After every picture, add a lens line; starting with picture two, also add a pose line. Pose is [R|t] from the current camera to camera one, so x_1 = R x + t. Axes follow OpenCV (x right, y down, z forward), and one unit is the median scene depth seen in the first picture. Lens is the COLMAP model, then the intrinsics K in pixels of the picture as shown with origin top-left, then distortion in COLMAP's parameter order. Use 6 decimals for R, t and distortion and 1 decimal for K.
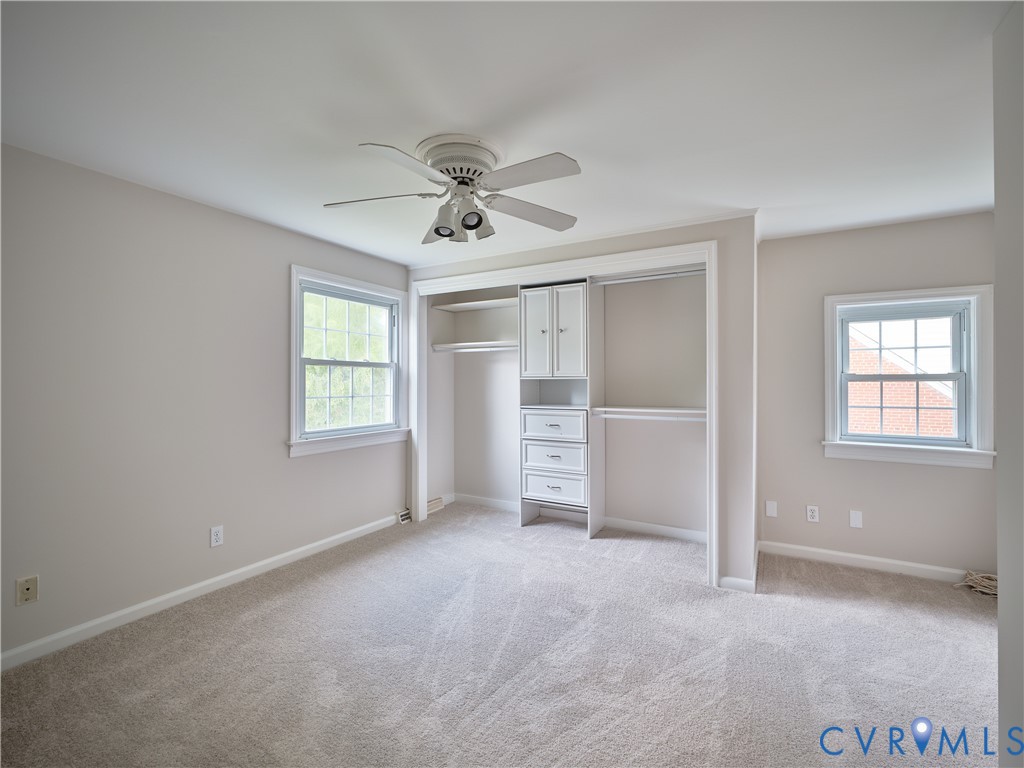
lens RADIAL K [[477.4, 0, 512.3], [0, 477.4, 383.9], [0, 0, 1]] dist [0.003680, -0.000269]
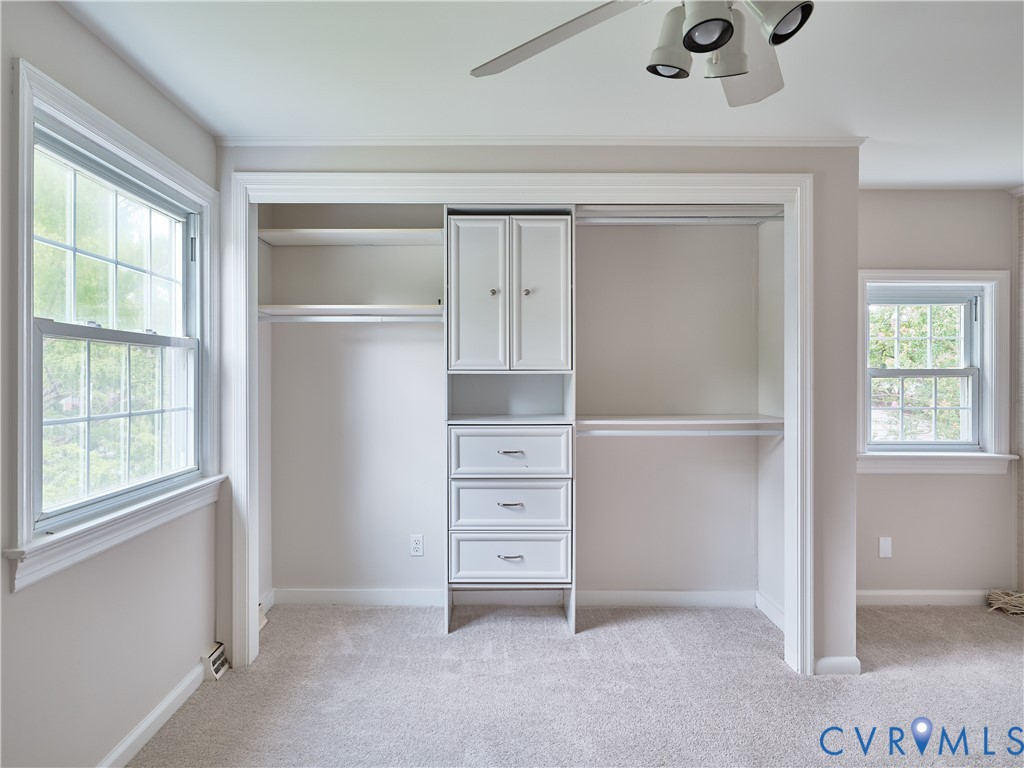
lens RADIAL K [[643.8, 0, 512.3], [0, 643.8, 377.6], [0, 0, 1]] dist [0.006076, -0.002643]
pose [[0.860931, -0.002529, 0.508715, -0.321557], [0.001878, 0.999997, 0.001792, -0.006846], [-0.508718, -0.000588, 0.860933, 0.319287]]
